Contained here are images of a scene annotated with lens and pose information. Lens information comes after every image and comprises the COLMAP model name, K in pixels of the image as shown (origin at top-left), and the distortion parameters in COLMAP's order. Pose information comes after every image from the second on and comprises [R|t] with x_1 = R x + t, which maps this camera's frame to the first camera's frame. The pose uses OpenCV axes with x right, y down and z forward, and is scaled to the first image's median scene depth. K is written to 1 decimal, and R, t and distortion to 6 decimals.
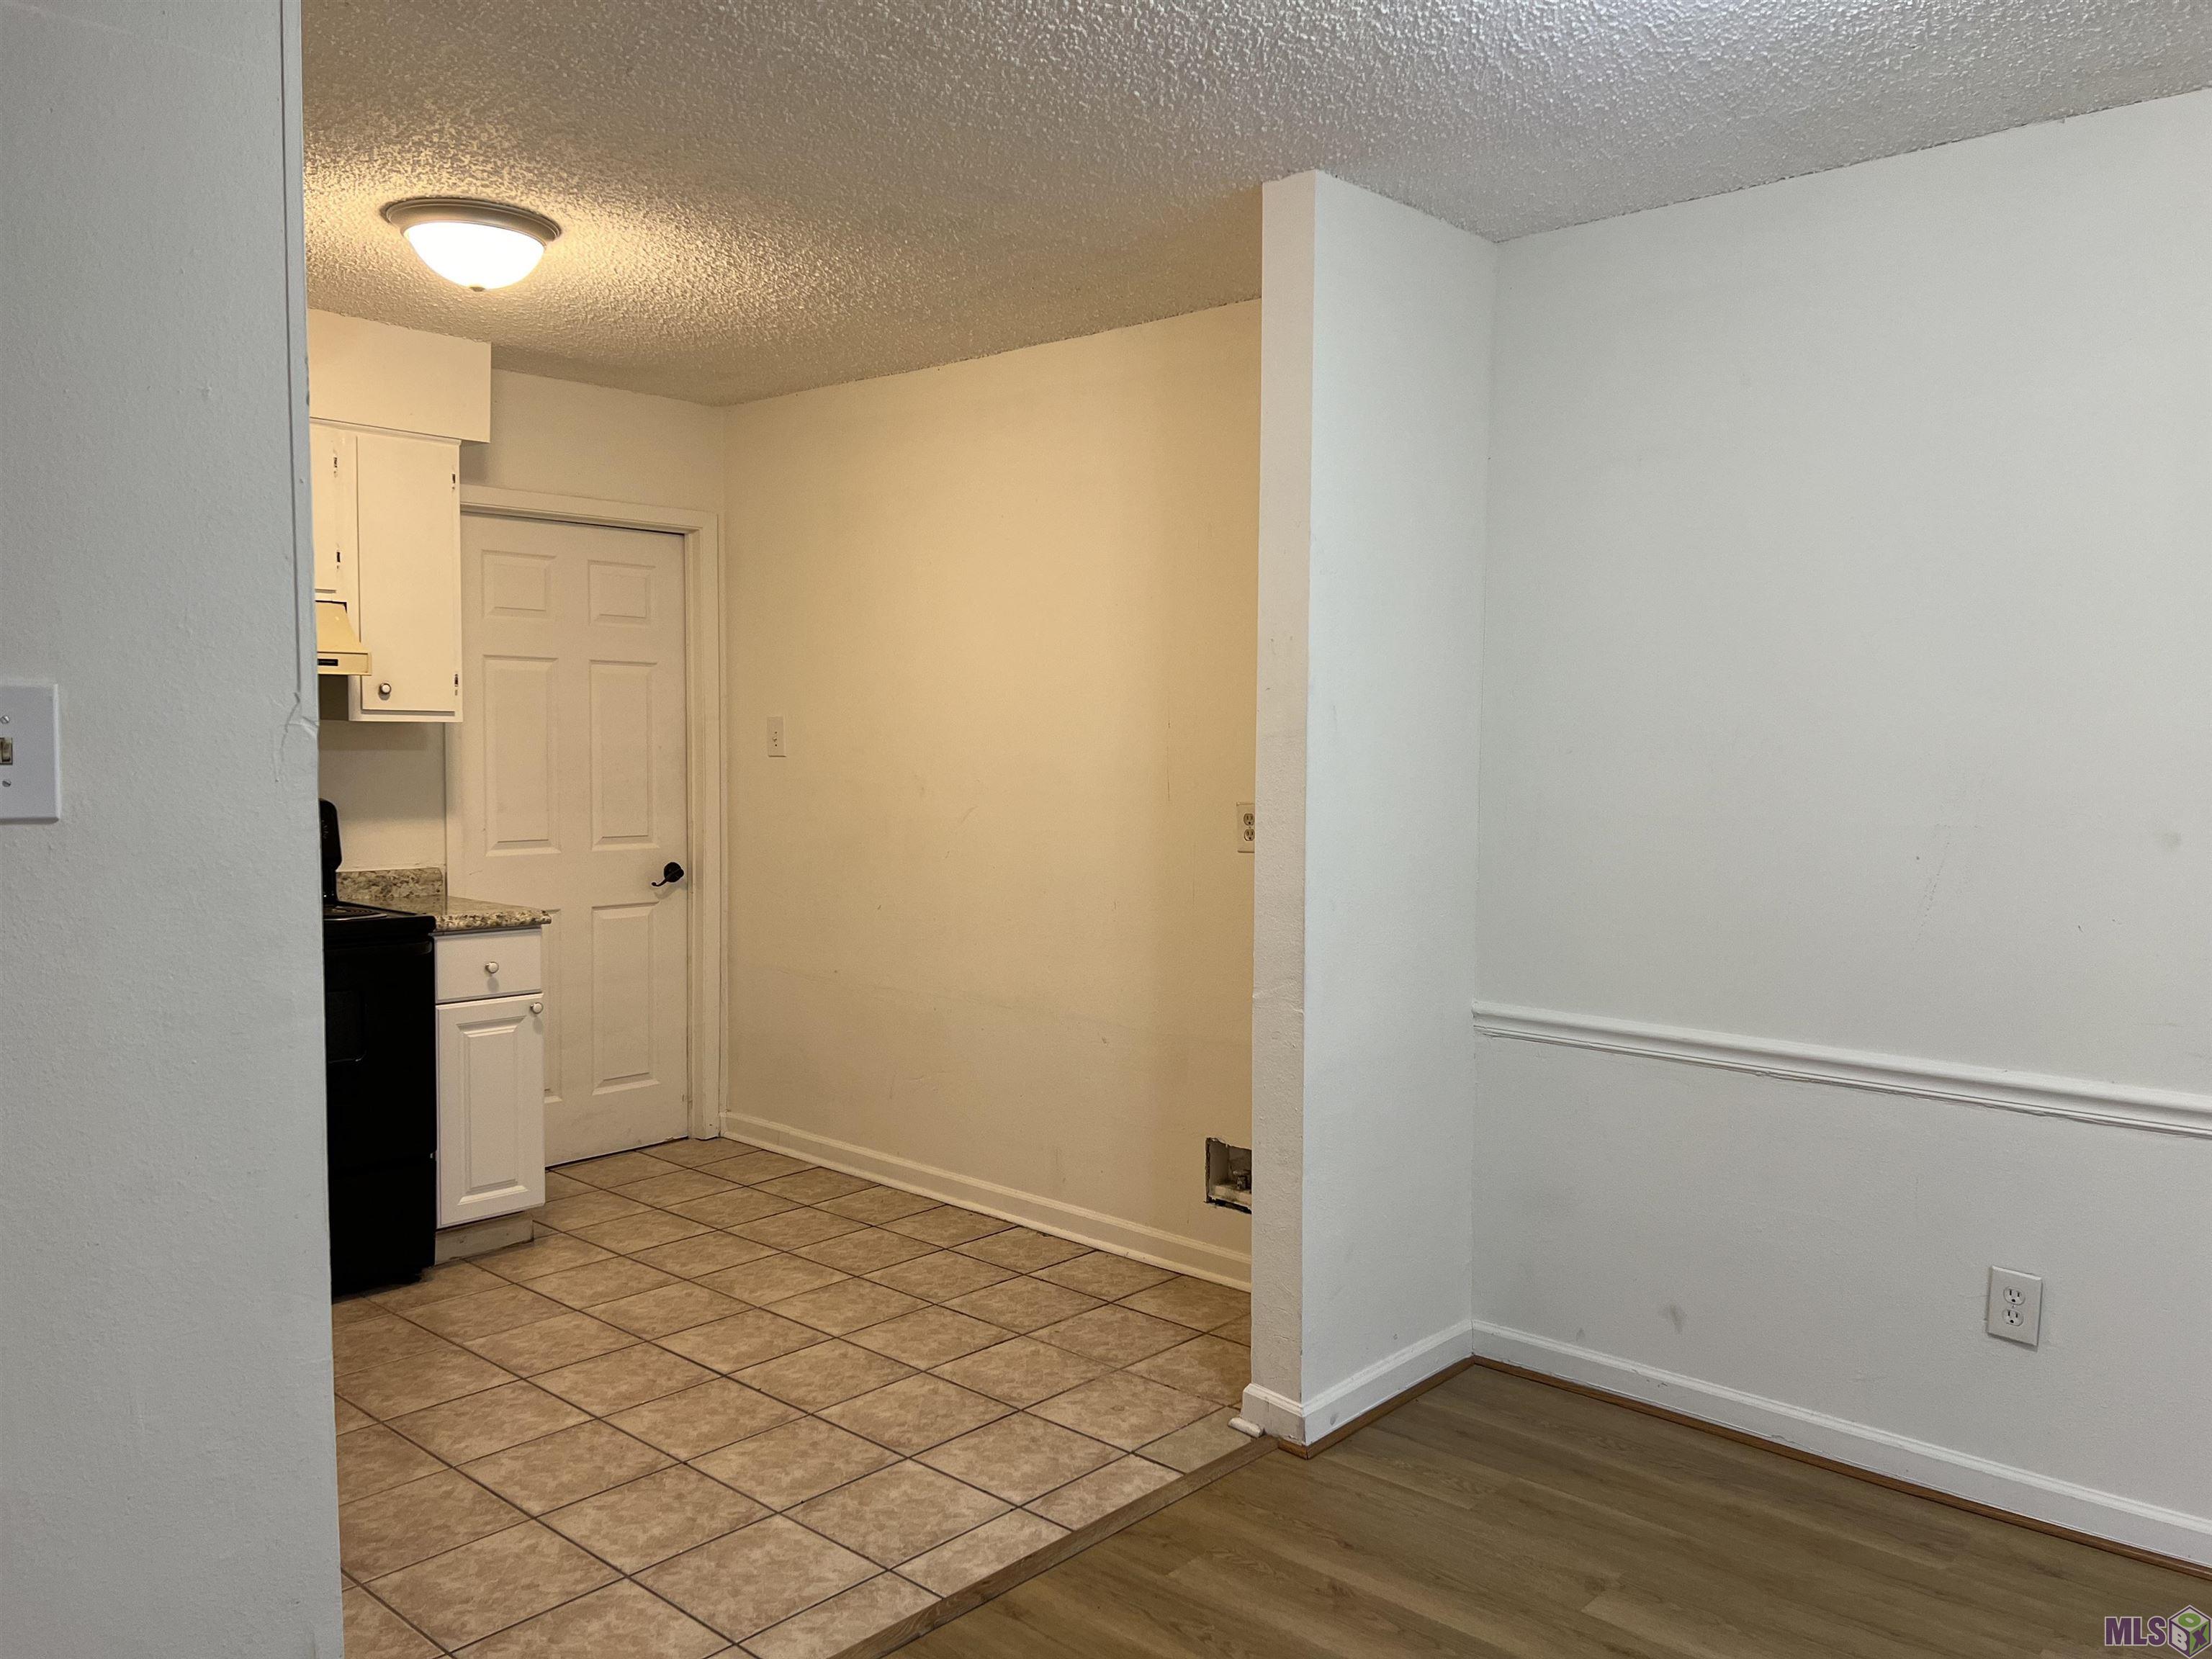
lens RADIAL K [[1668.4, 0, 1106.0], [0, 1668.4, 829.5], [0, 0, 1]] dist [0.031474, -0.006785]
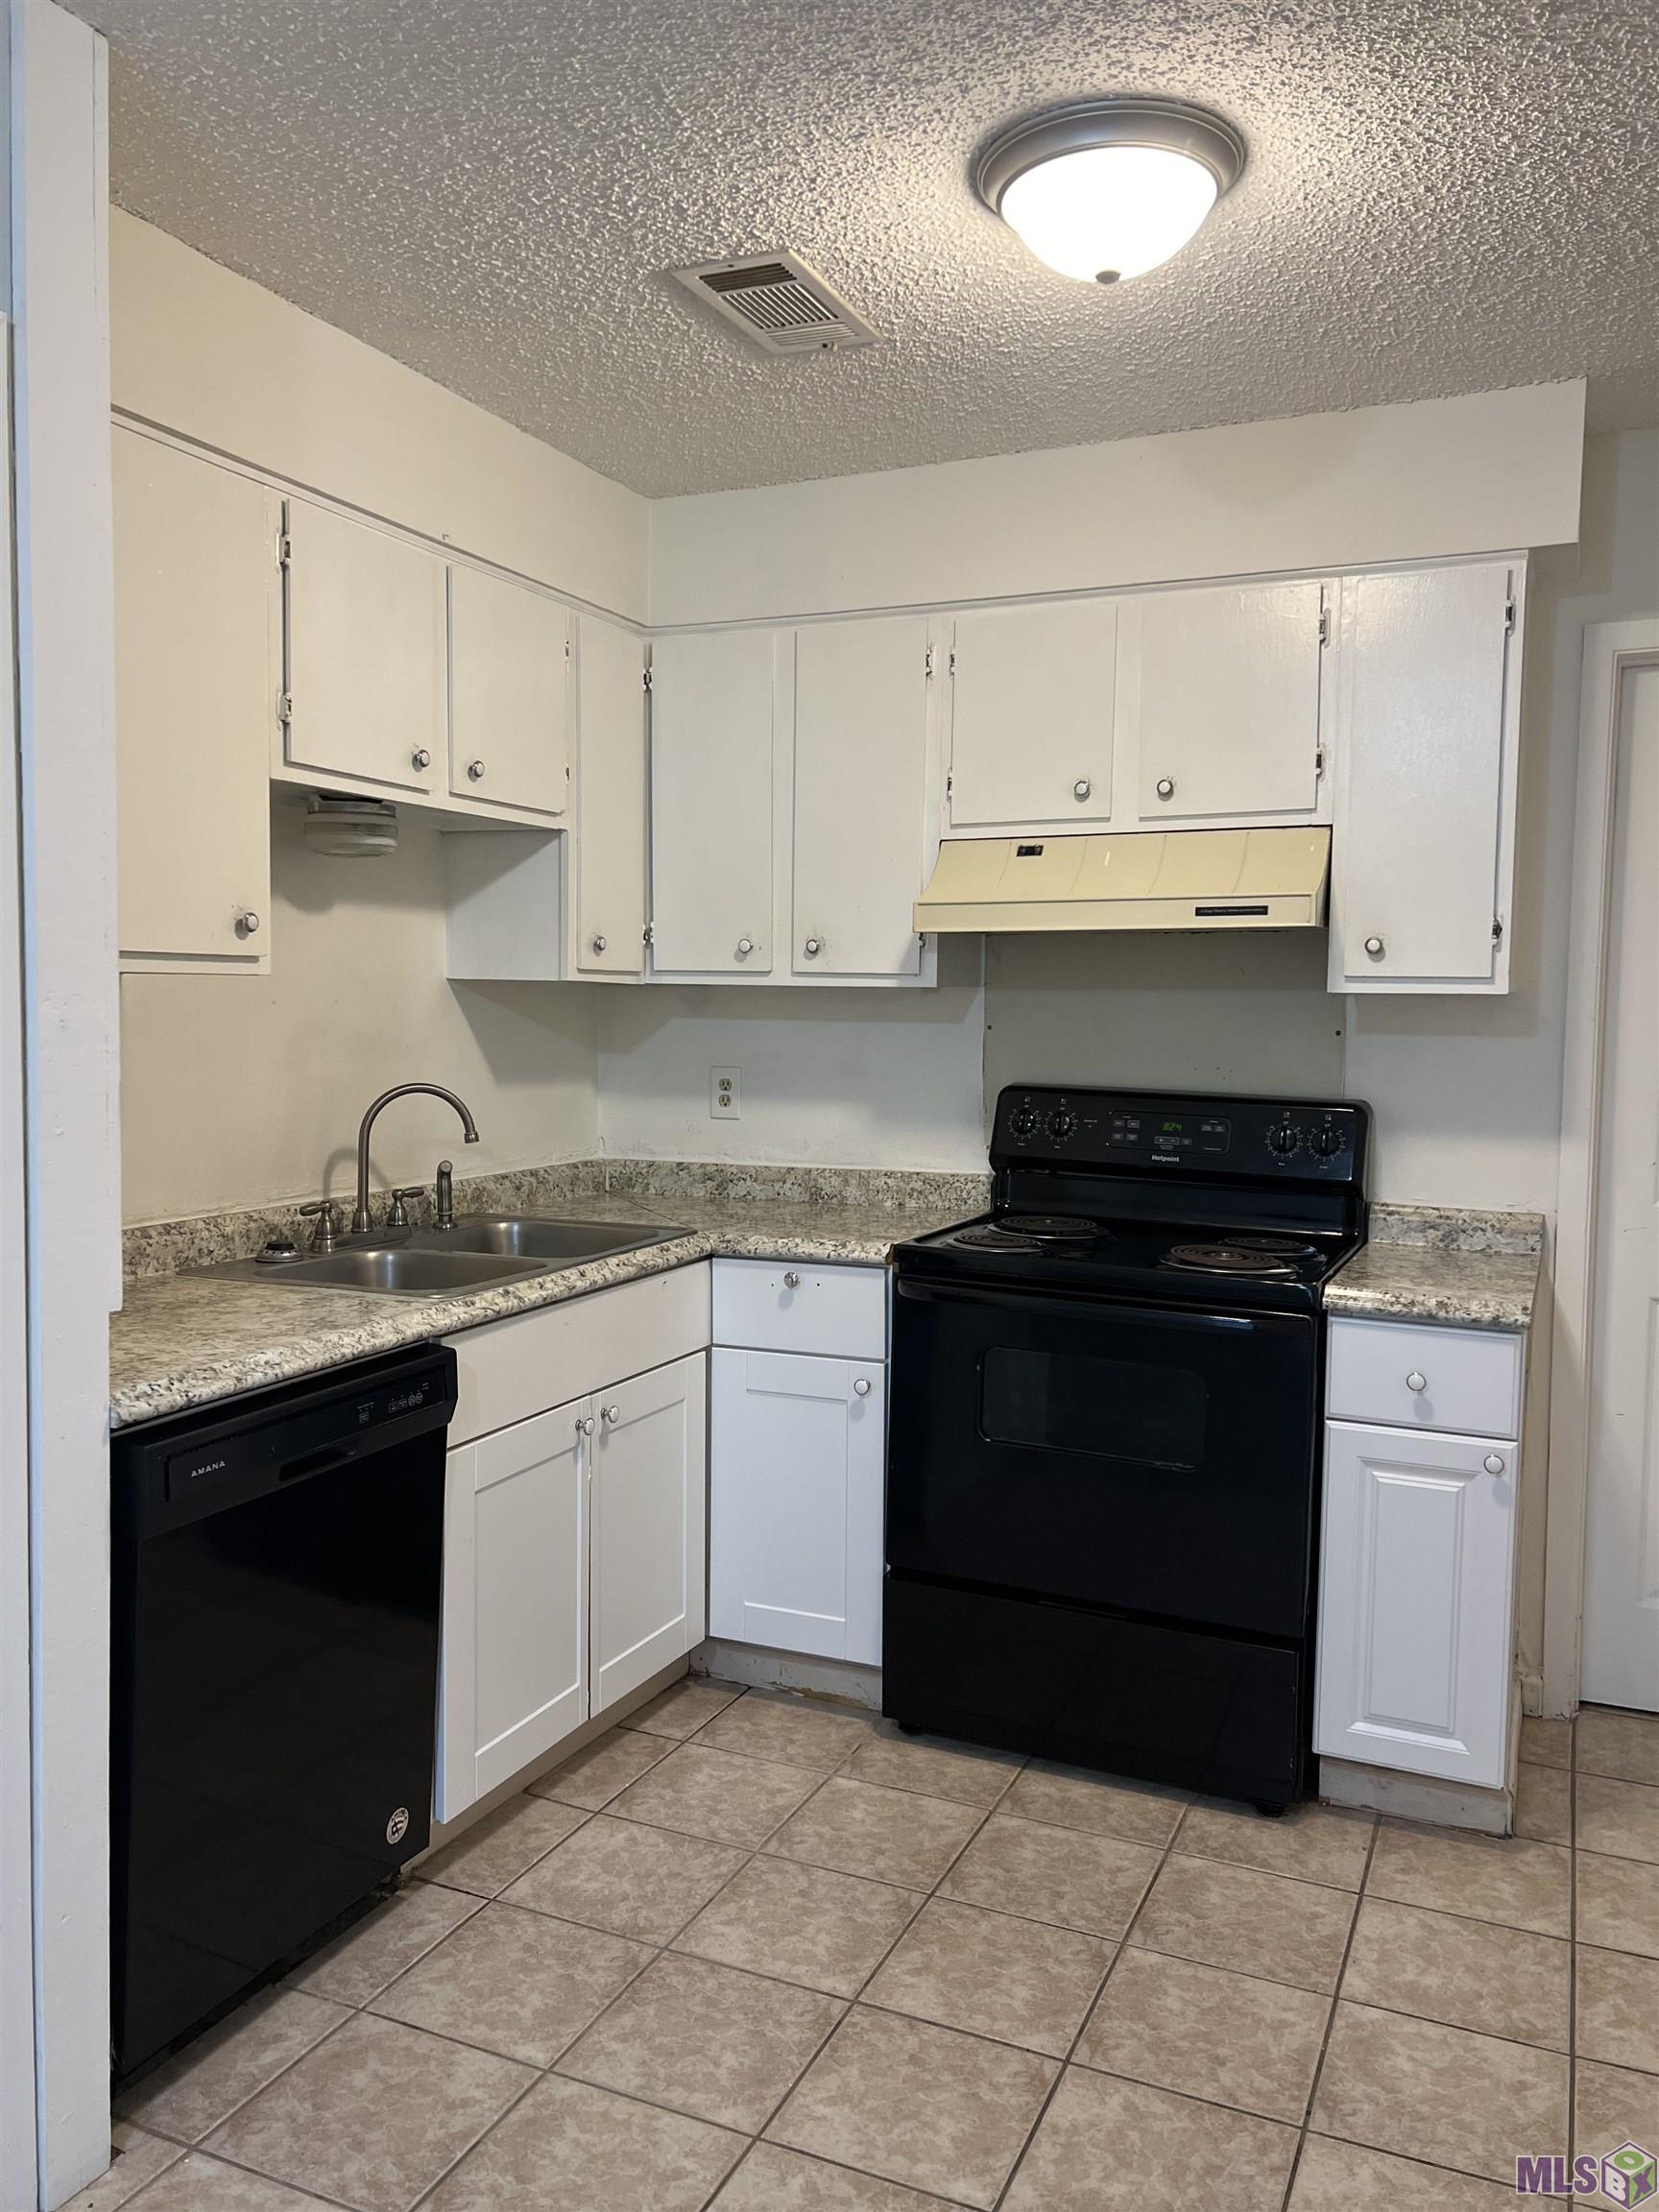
lens RADIAL K [[1668.4, 0, 829.5], [0, 1668.4, 1106.0], [0, 0, 1]] dist [0.031474, -0.006785]
pose [[0.321010, 0.058016, -0.945297, 0.153611], [-0.063970, 0.997171, 0.039476, -0.031923], [0.944913, 0.047798, 0.323813, 0.584723]]
